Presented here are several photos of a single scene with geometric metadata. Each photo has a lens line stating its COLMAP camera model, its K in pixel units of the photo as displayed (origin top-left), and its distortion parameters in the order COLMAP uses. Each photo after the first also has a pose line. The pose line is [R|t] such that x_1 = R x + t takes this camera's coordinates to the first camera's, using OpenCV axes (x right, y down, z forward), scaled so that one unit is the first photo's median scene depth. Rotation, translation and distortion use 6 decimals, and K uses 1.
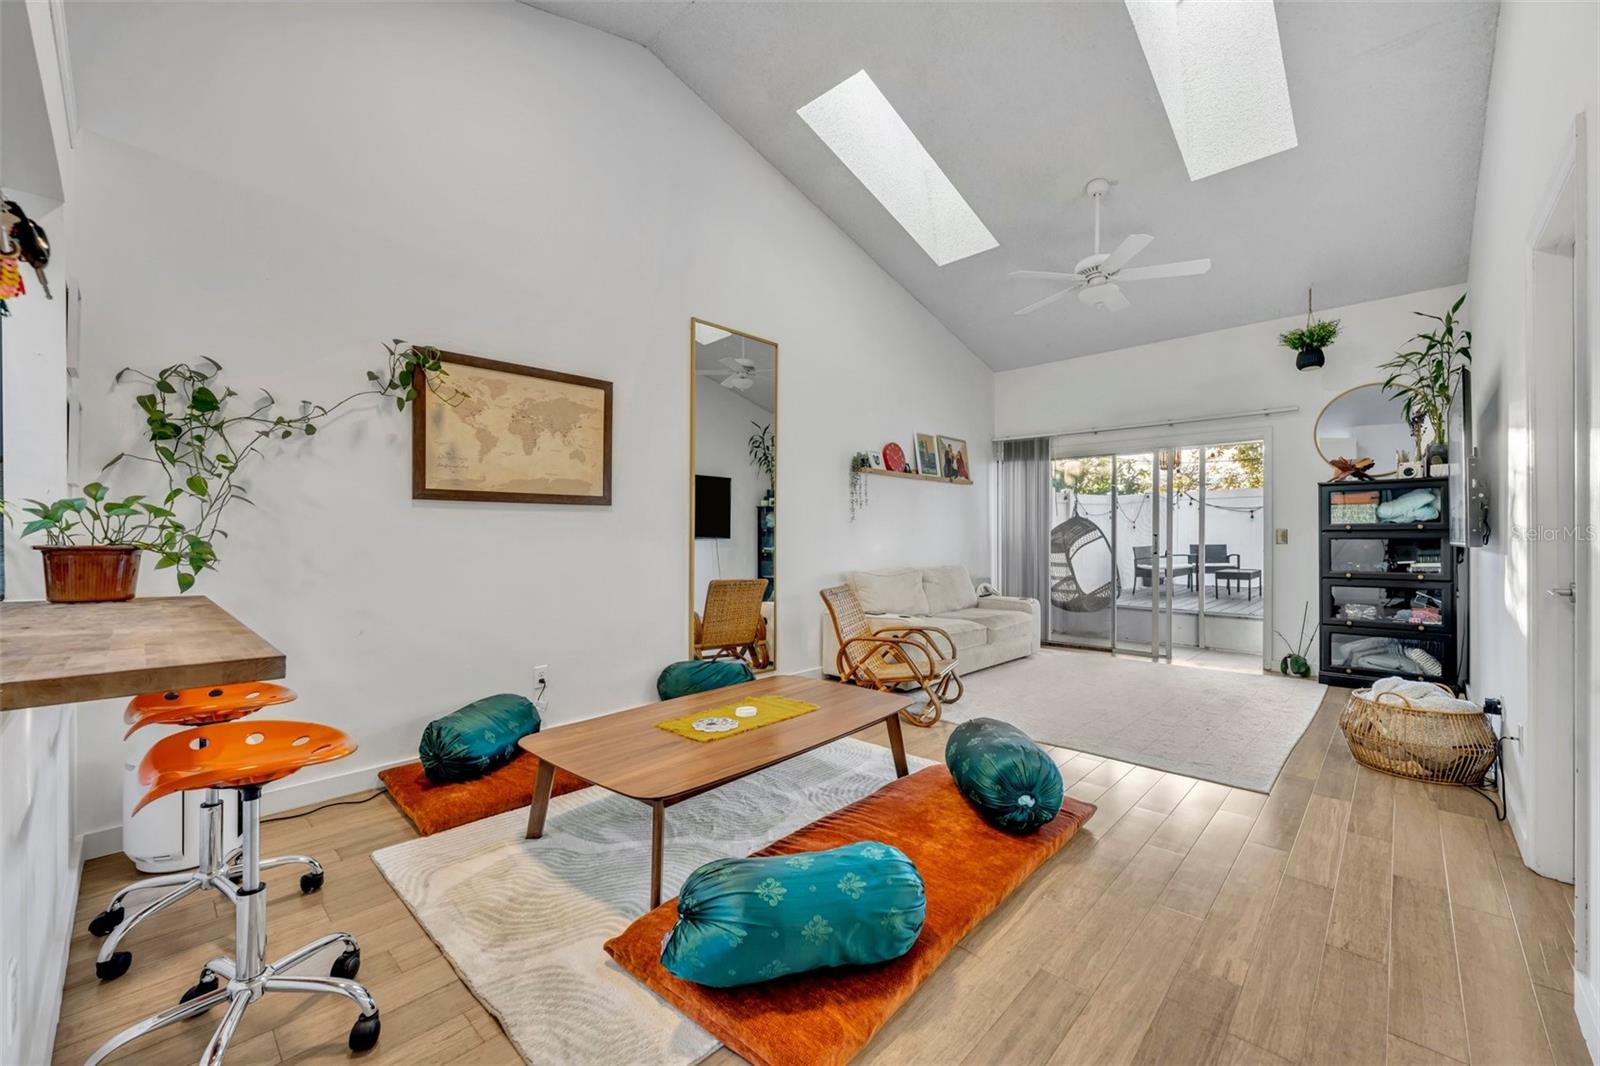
lens RADIAL K [[629.9, 0, 784.2], [0, 629.9, 545.8], [0, 0, 1]] dist [0.001585, -0.000911]
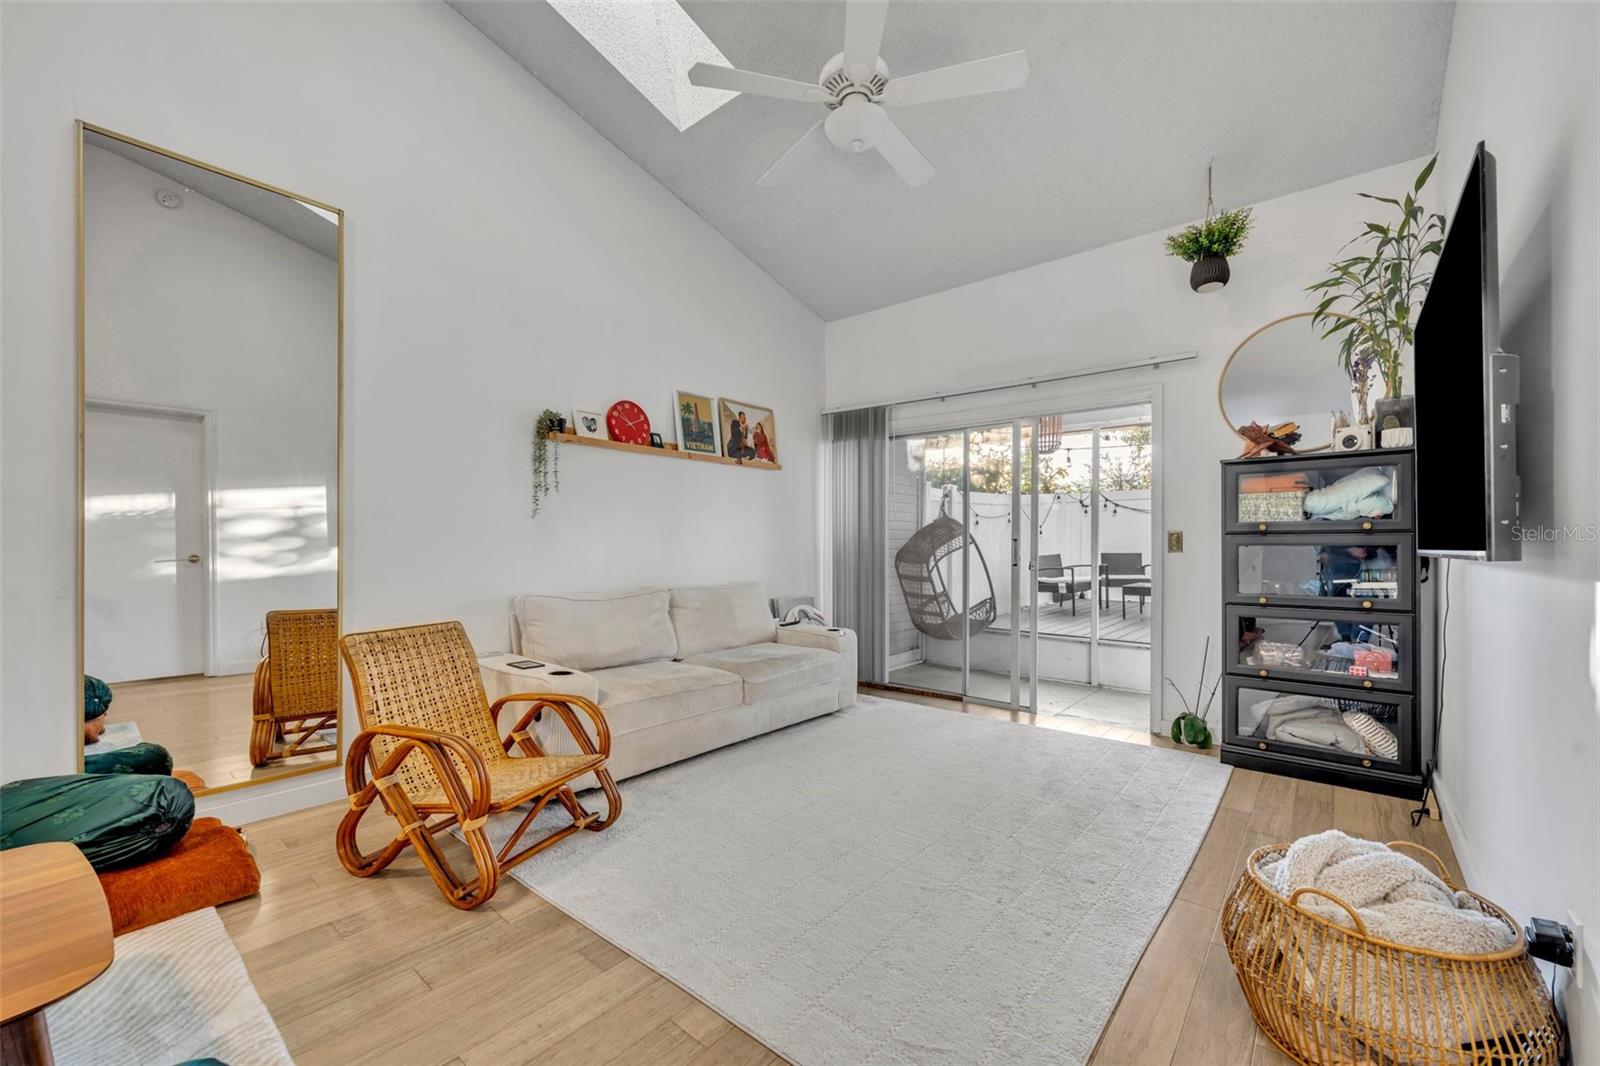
lens RADIAL K [[629.9, 0, 793.6], [0, 629.9, 555.3], [0, 0, 1]] dist [0.001585, -0.000911]
pose [[0.997752, 0.001060, 0.067000, 0.349852], [-0.001227, 0.999996, 0.002452, -0.000968], [-0.066997, -0.002529, 0.997750, 0.363492]]
